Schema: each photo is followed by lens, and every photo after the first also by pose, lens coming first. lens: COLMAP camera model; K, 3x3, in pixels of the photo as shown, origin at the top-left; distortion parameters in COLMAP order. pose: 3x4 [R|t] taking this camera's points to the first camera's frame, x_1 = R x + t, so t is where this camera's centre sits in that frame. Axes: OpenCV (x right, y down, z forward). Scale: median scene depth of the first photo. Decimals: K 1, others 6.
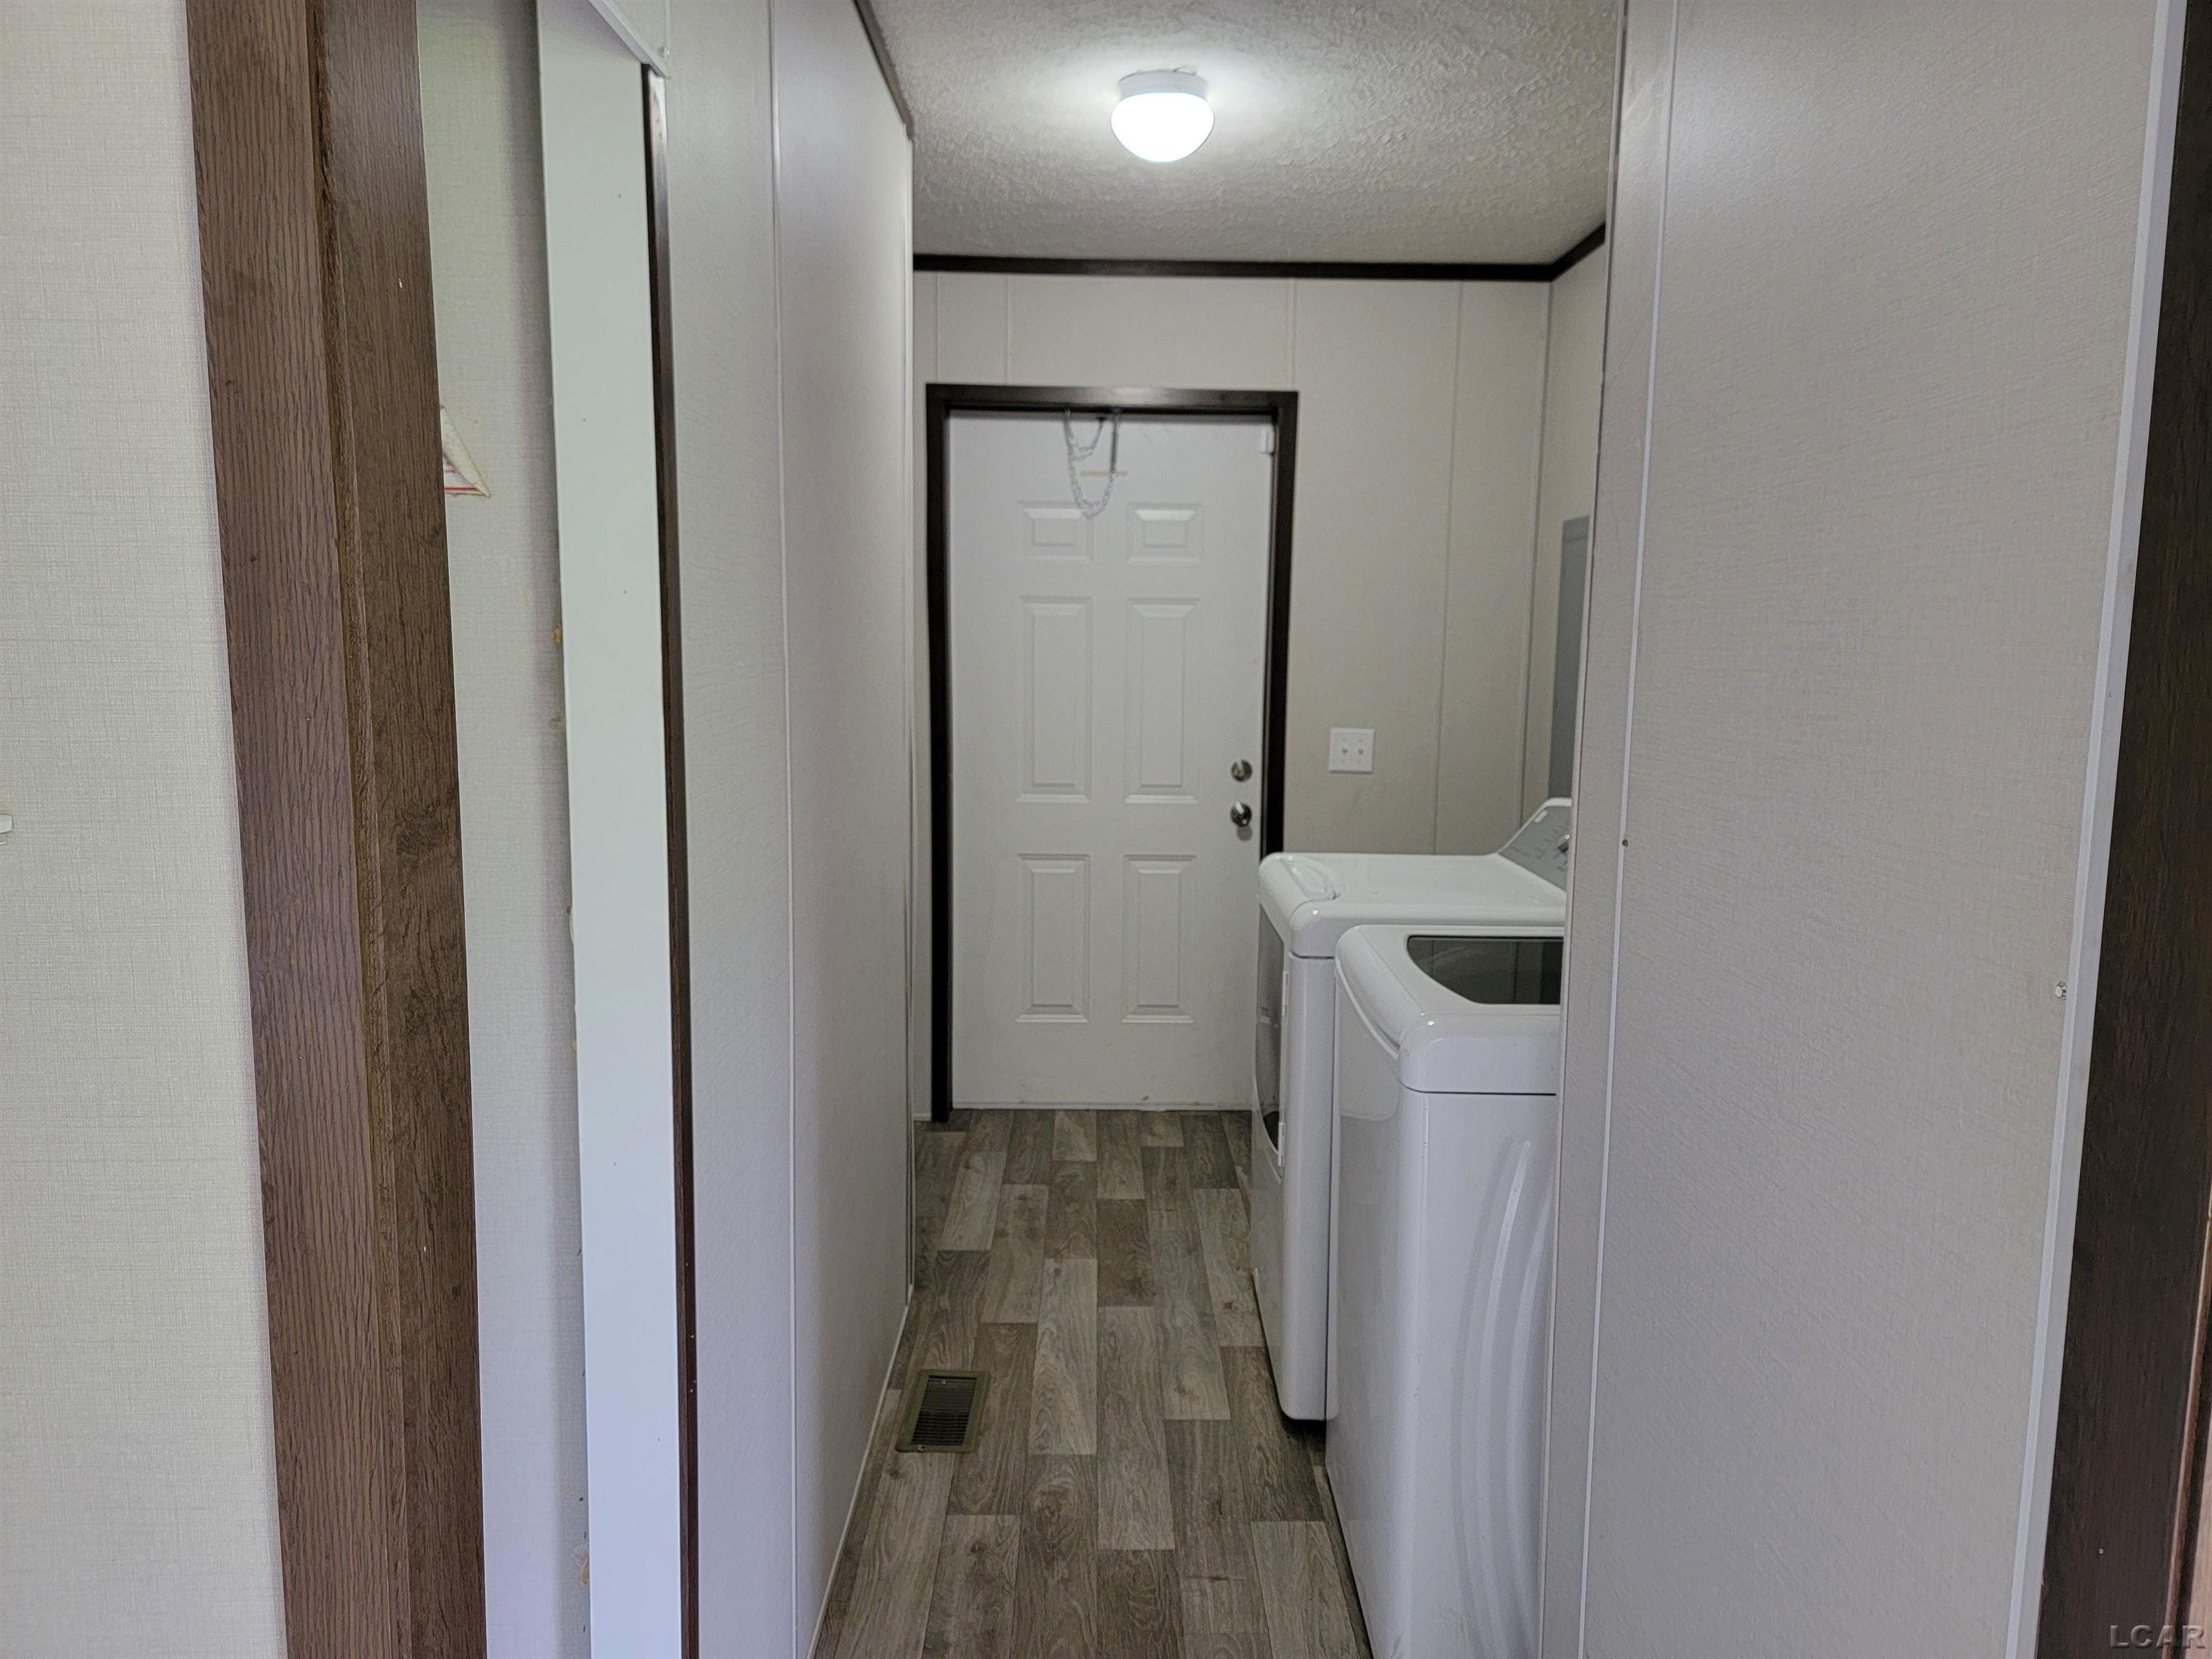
lens RADIAL K [[1549.5, 0, 1083.7], [0, 1549.5, 827.5], [0, 0, 1]] dist [0.012630, -0.038311]
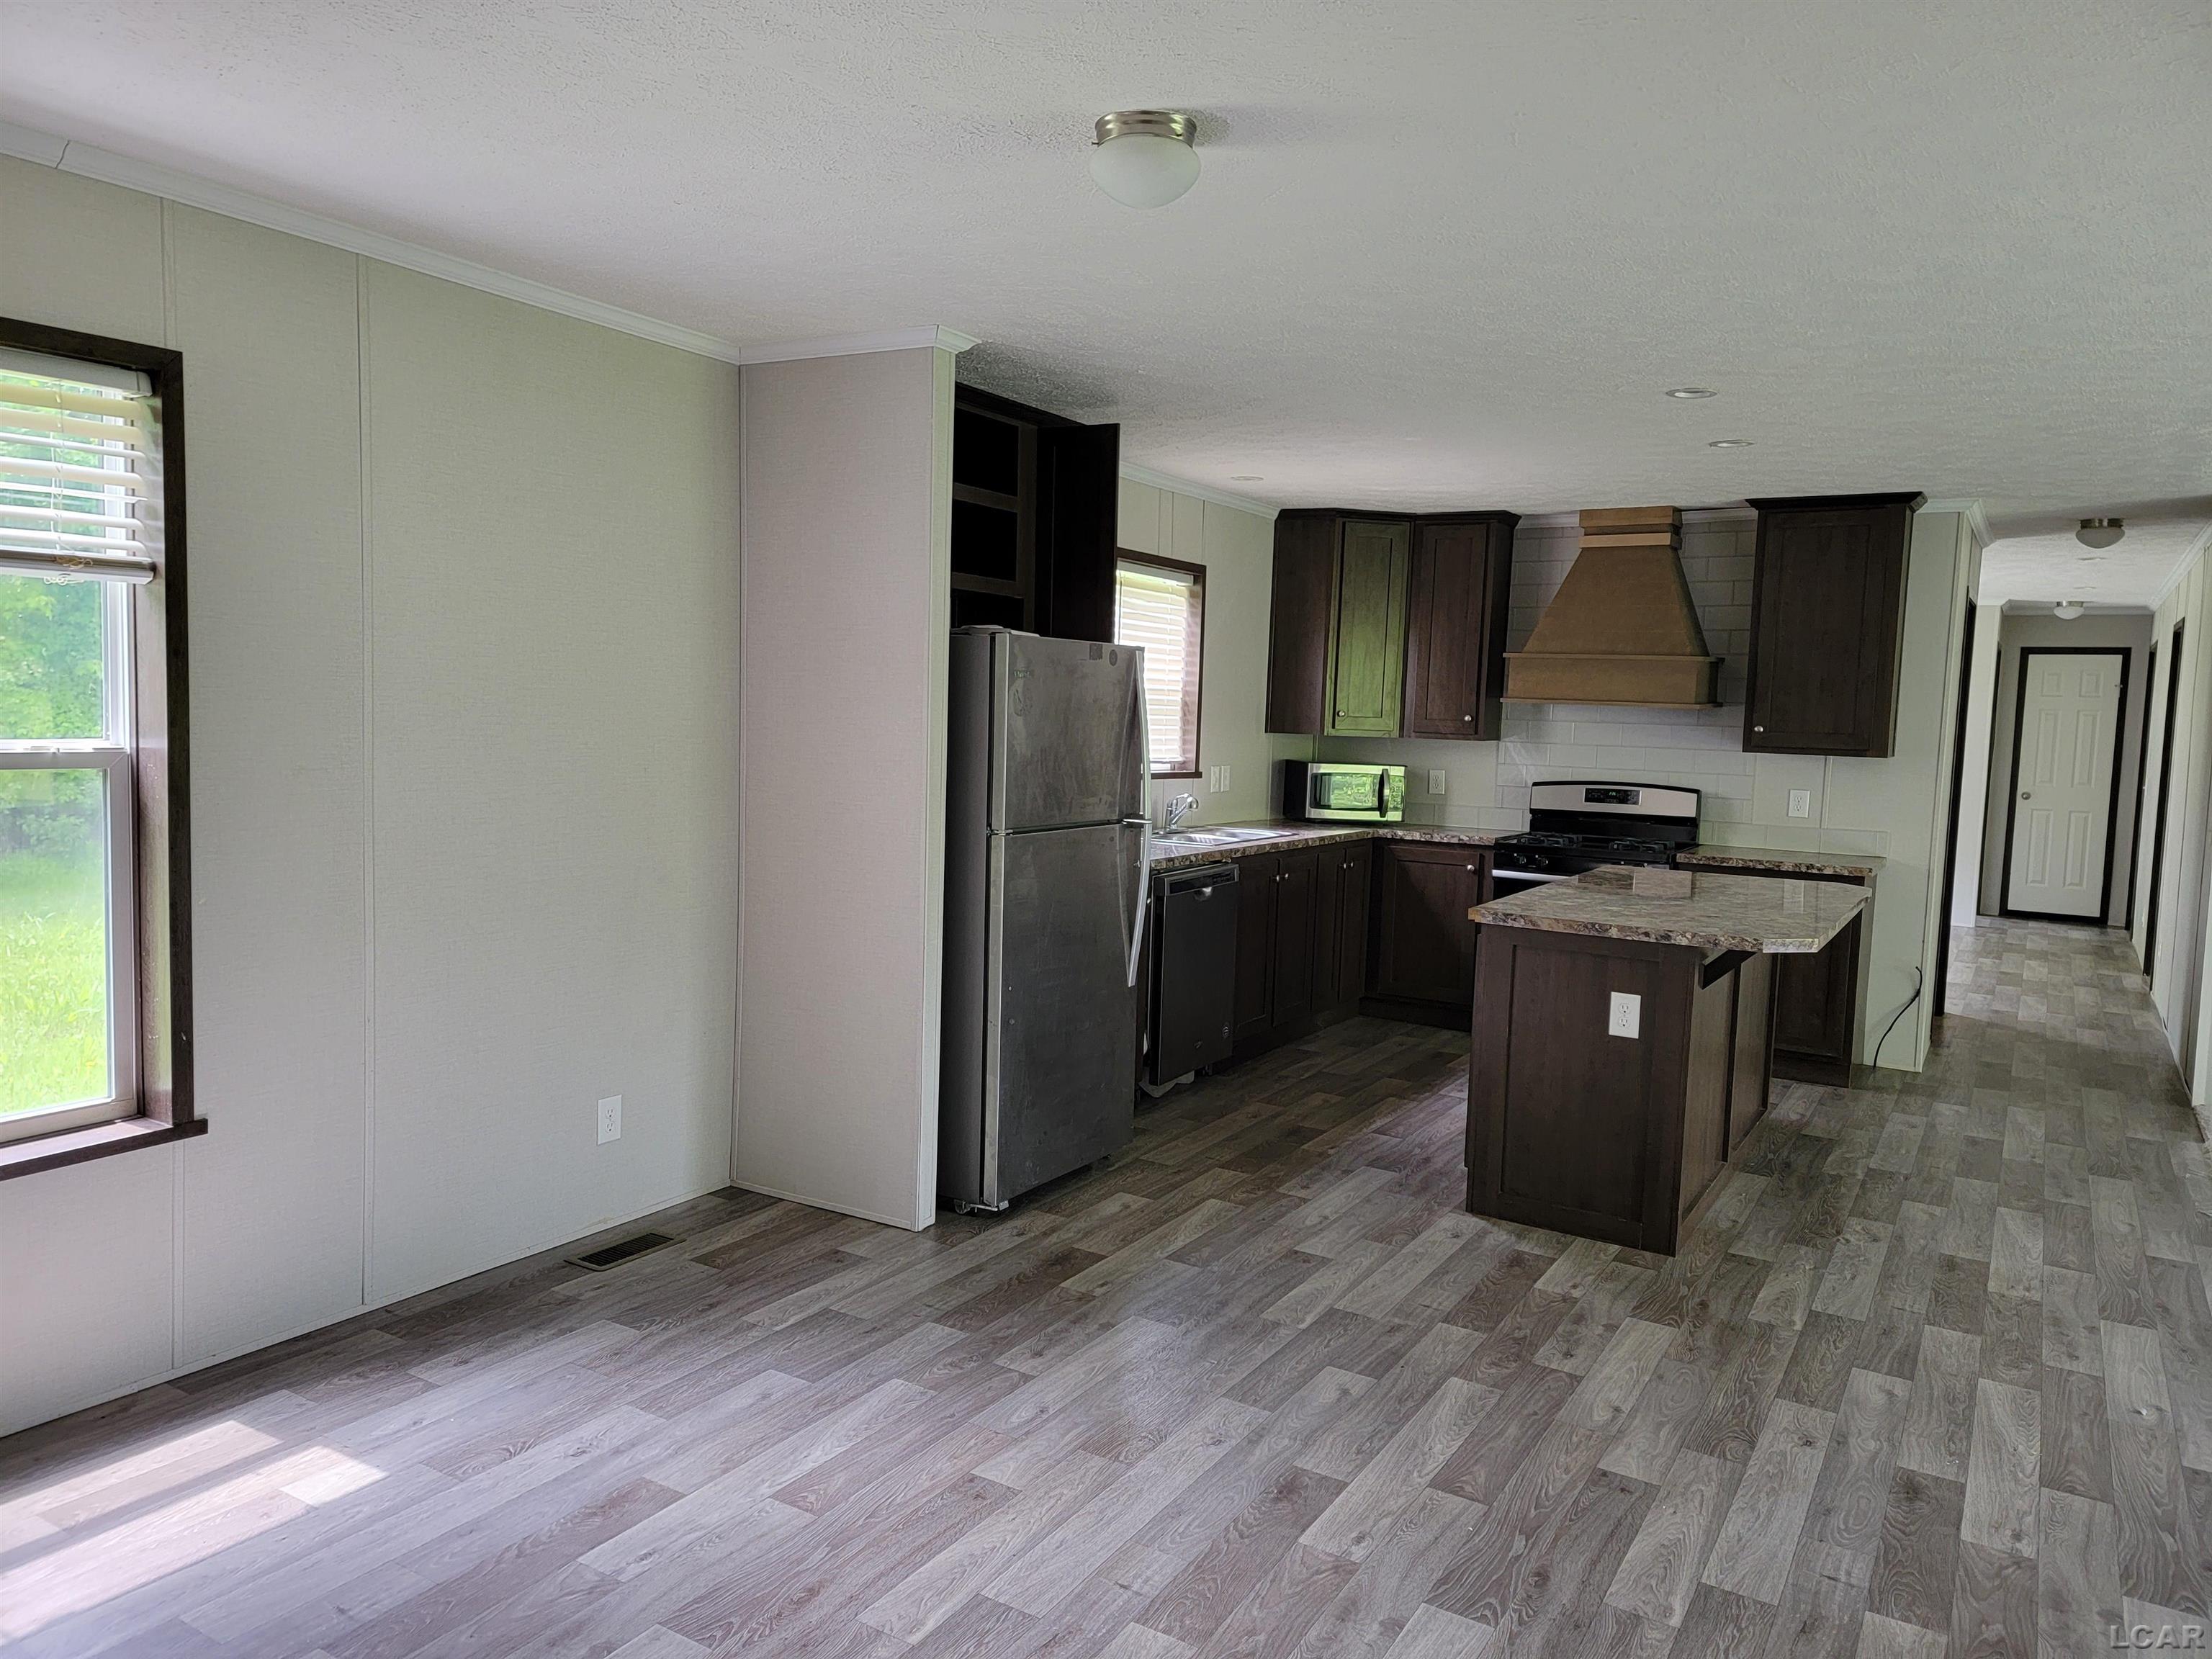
lens RADIAL K [[1549.5, 0, 1015.1], [0, 1549.5, 858.0], [0, 0, 1]] dist [0.012630, -0.038311]
pose [[-0.837658, -0.078046, 0.540591, 0.015524], [0.042284, 0.977502, 0.206642, -0.263456], [-0.544557, 0.195954, -0.815512, 1.992554]]
